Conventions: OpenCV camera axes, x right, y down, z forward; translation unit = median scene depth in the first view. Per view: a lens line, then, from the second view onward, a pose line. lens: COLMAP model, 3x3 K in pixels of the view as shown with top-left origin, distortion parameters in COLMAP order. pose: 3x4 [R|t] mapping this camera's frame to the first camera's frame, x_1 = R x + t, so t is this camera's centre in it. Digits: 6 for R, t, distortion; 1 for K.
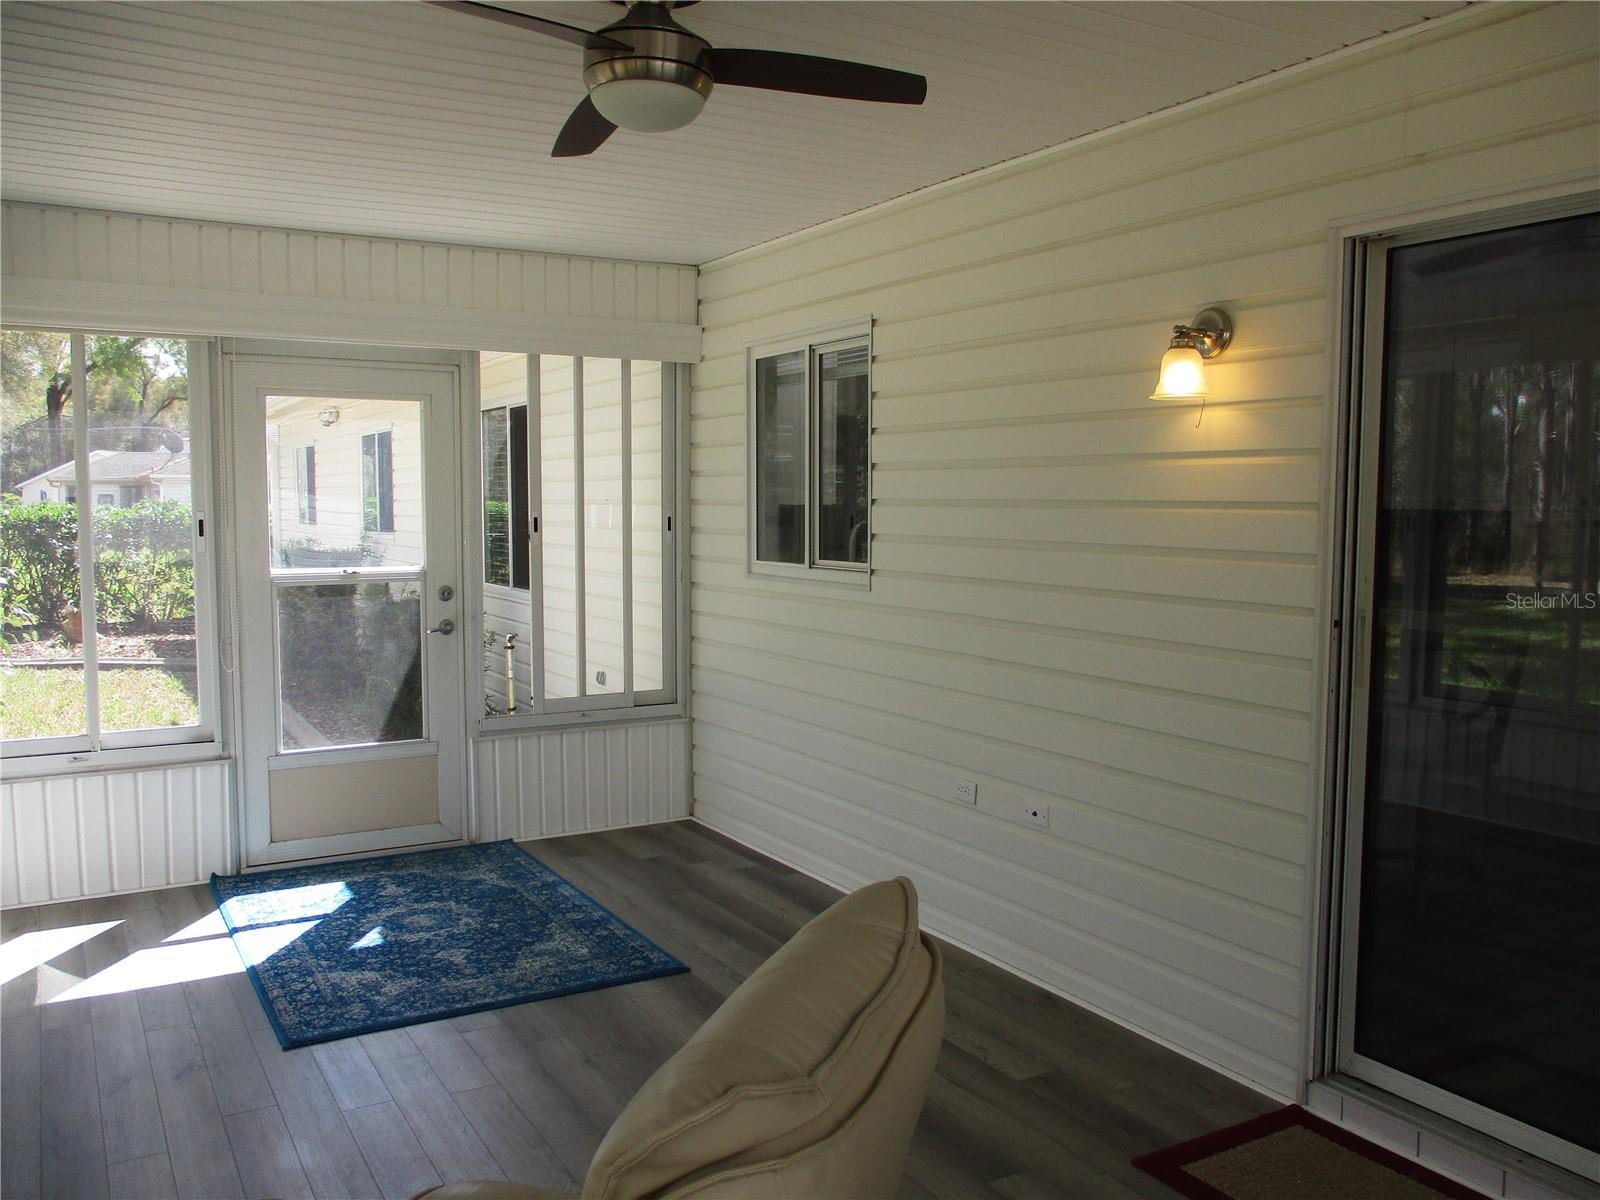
lens RADIAL K [[1353.9, 0, 809.1], [0, 1353.9, 605.7], [0, 0, 1]] dist [-0.028517, 0.003815]
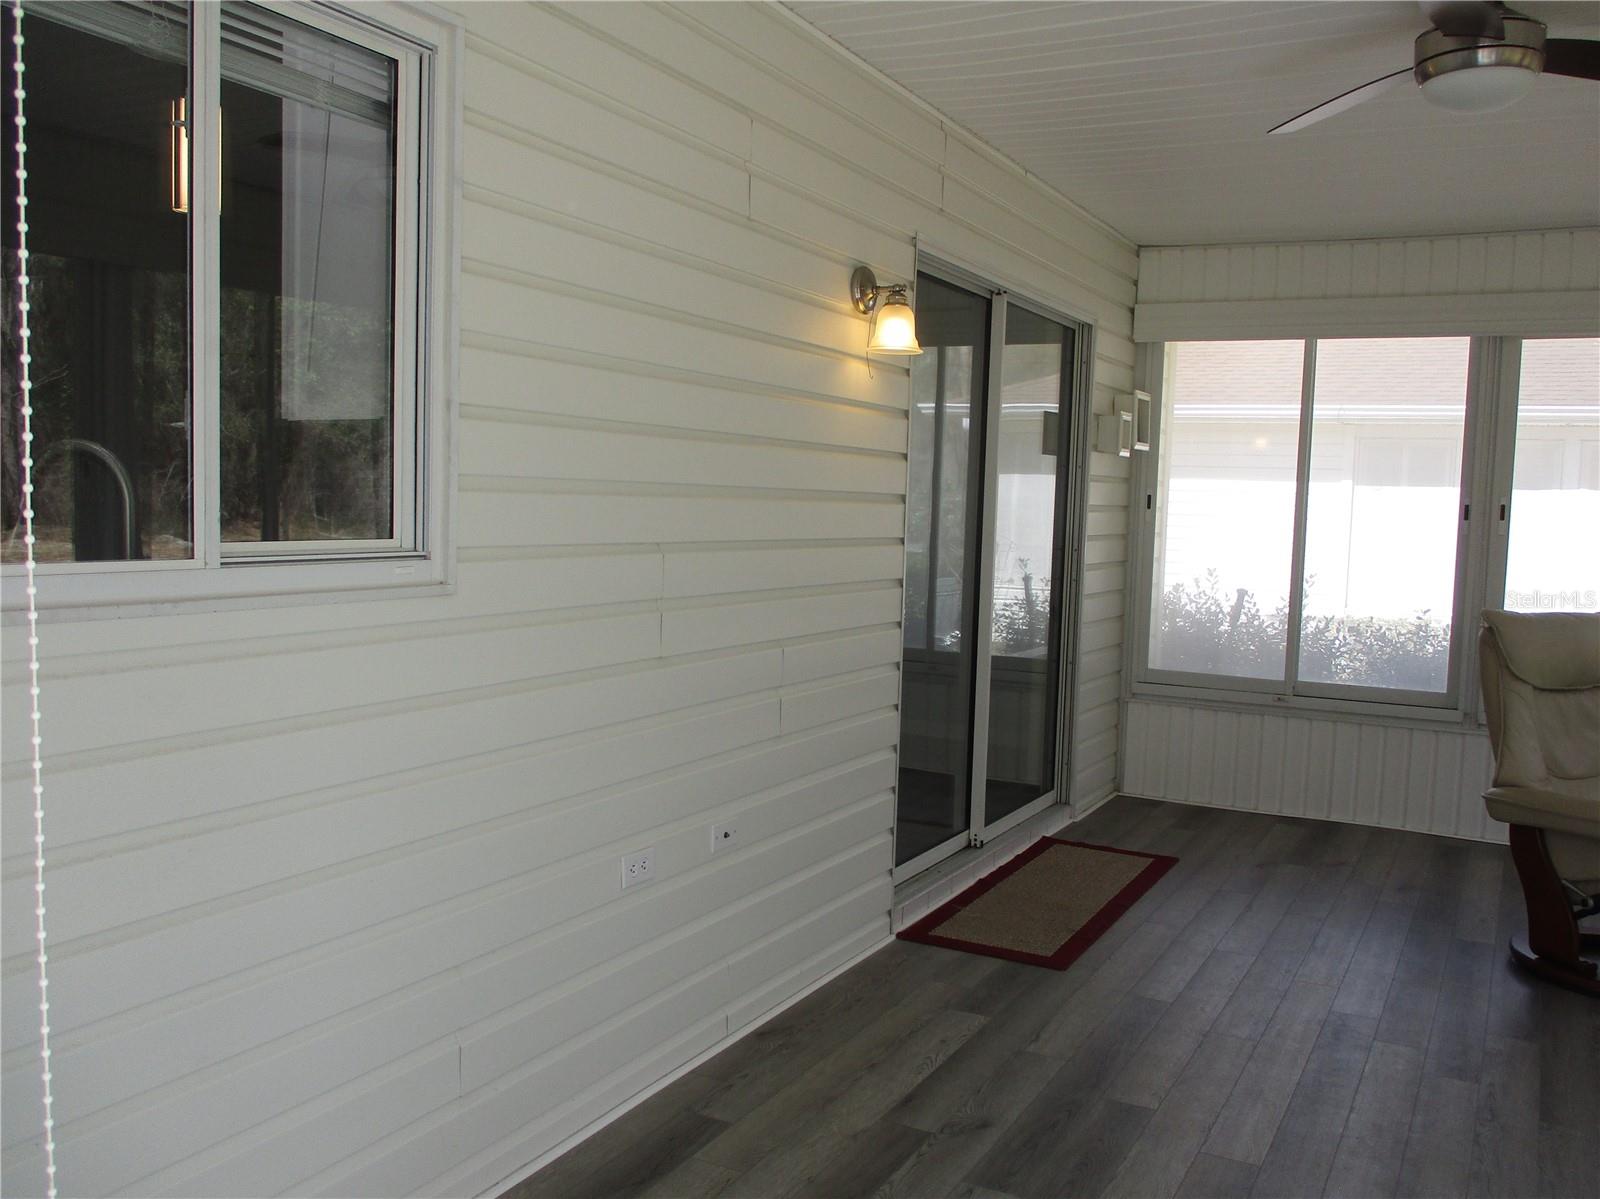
lens RADIAL K [[1375.6, 0, 801.6], [0, 1375.6, 603.9], [0, 0, 1]] dist [-0.007439, -0.043627]
pose [[-0.525652, -0.088484, 0.846085, -0.618312], [0.029875, 0.992042, 0.122309, -0.089712], [-0.850175, 0.089569, -0.518825, 1.623797]]
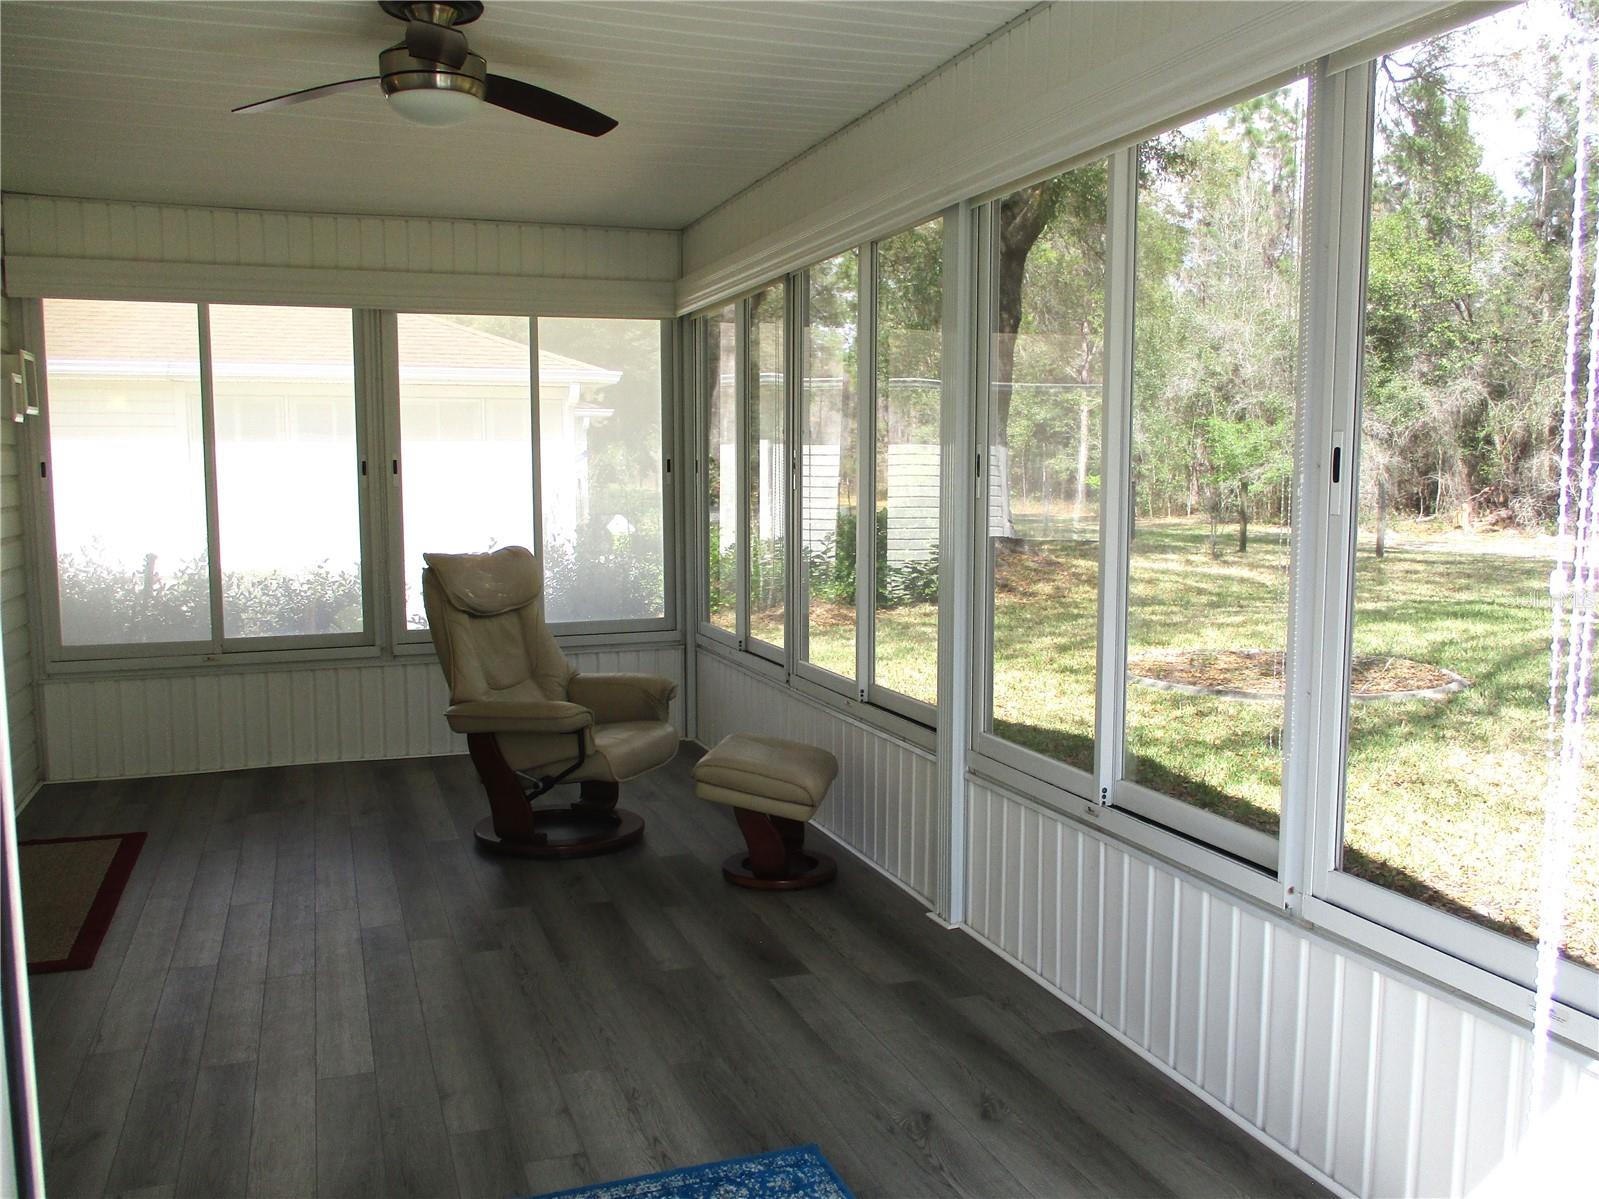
lens RADIAL K [[1353.0, 0, 808.6], [0, 1353.0, 605.2], [0, 0, 1]] dist [-0.028517, 0.003815]
pose [[-0.984521, -0.020348, 0.174083, -0.532989], [0.011160, 0.983944, 0.178126, -0.108191], [-0.174912, 0.177311, -0.968487, 1.754680]]
